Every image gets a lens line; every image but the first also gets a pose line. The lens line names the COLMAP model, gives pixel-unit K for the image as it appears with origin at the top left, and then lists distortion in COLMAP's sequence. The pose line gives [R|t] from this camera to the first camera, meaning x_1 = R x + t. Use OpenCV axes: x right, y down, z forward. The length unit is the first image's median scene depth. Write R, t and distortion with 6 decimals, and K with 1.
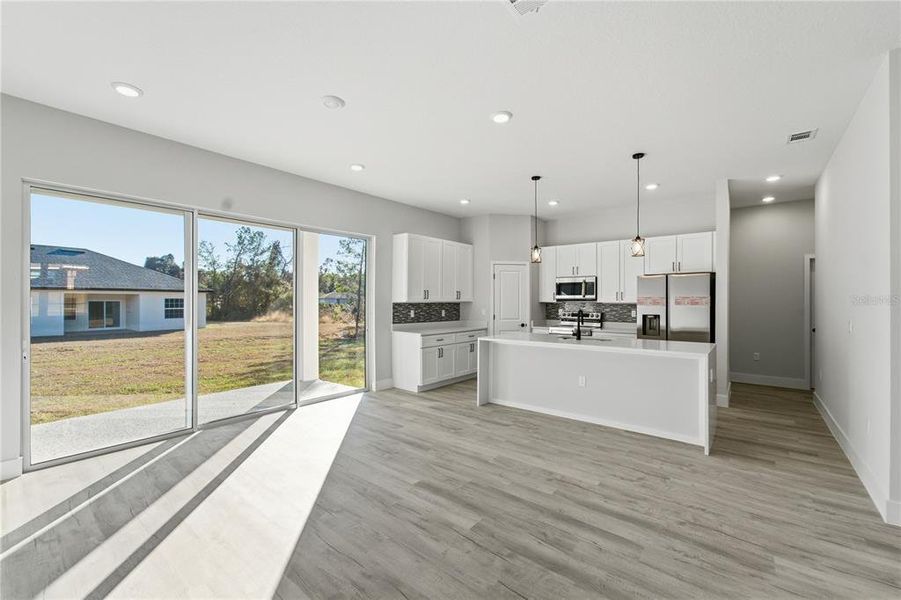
lens RADIAL K [[374.9, 0, 455.1], [0, 374.9, 298.7], [0, 0, 1]] dist [-0.017025, 0.002552]
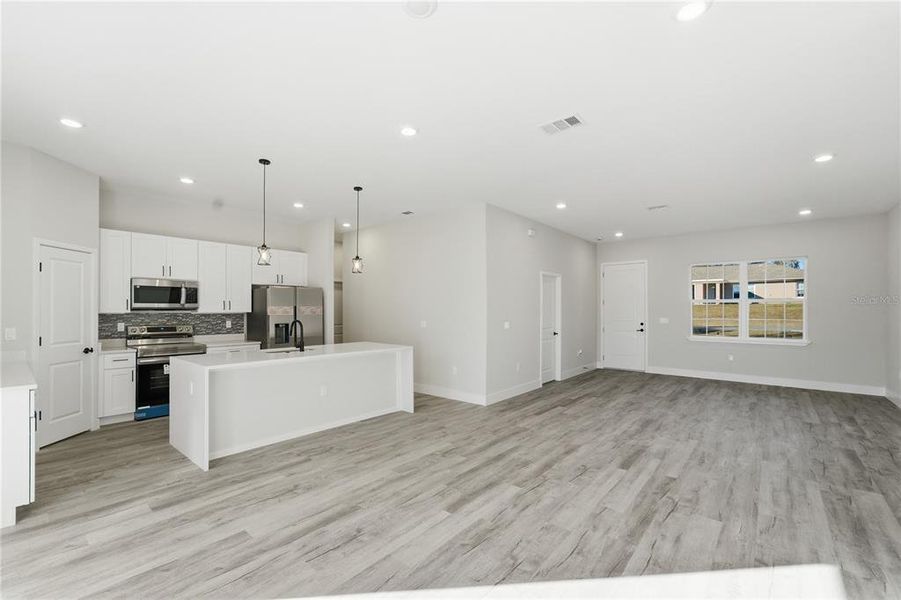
lens RADIAL K [[374.9, 0, 451.0], [0, 374.9, 307.0], [0, 0, 1]] dist [-0.017025, 0.002552]
pose [[0.029010, 0.004588, 0.999569, -0.731533], [-0.005534, 0.999975, -0.004430, -0.002615], [-0.999564, -0.005403, 0.029034, 0.696942]]
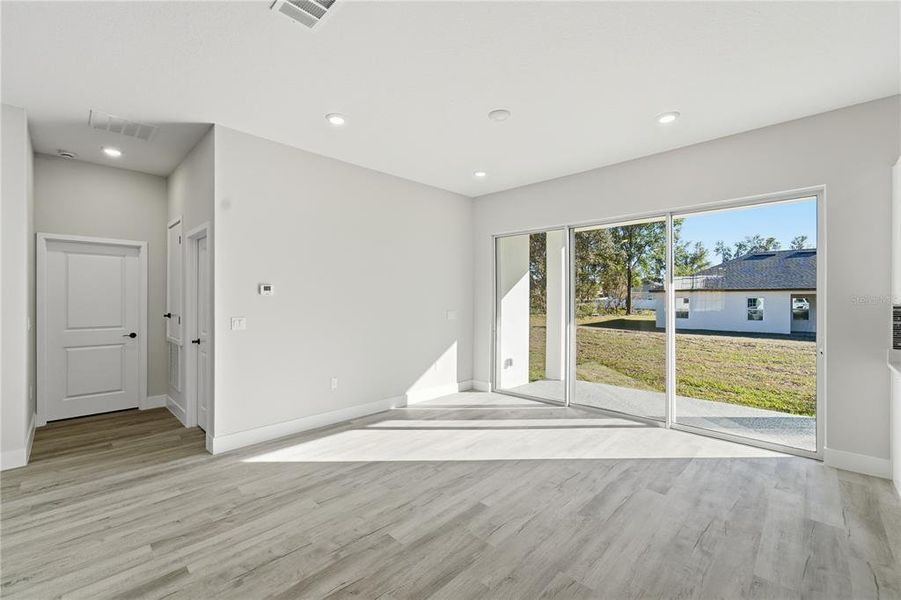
lens RADIAL K [[374.9, 0, 444.4], [0, 374.9, 301.7], [0, 0, 1]] dist [-0.017025, 0.002552]
pose [[-0.113416, 0.003985, -0.993540, 0.571631], [0.003531, 0.999987, 0.003607, 0.002881], [0.993541, -0.003099, -0.113429, 0.726096]]
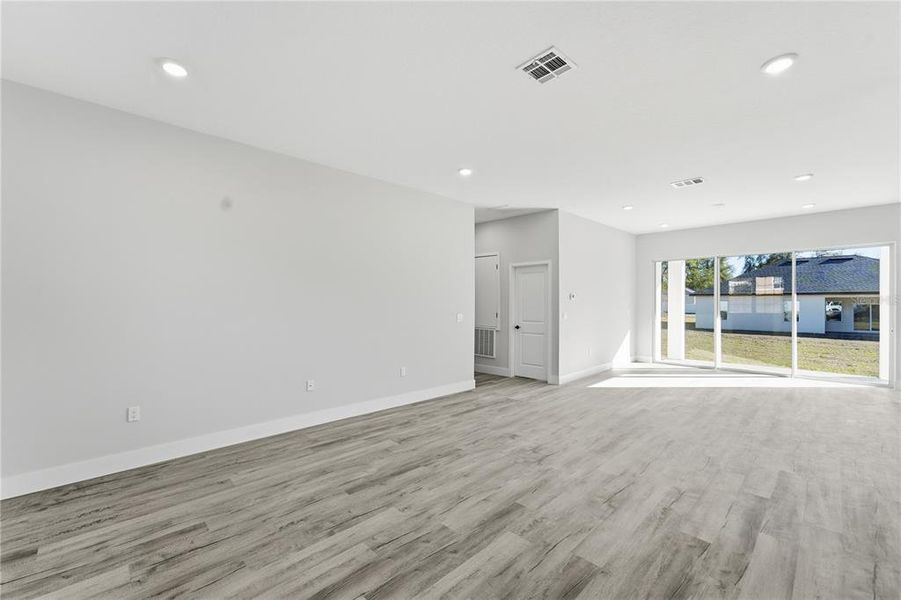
lens RADIAL K [[384.7, 0, 460.7], [0, 384.7, 303.0], [0, 0, 1]] dist [0.033584, 0.000666]
pose [[-0.083492, -0.001145, -0.996508, 1.453148], [0.004136, 0.999990, -0.001496, -0.000093], [0.996500, -0.004247, -0.083487, -0.169850]]
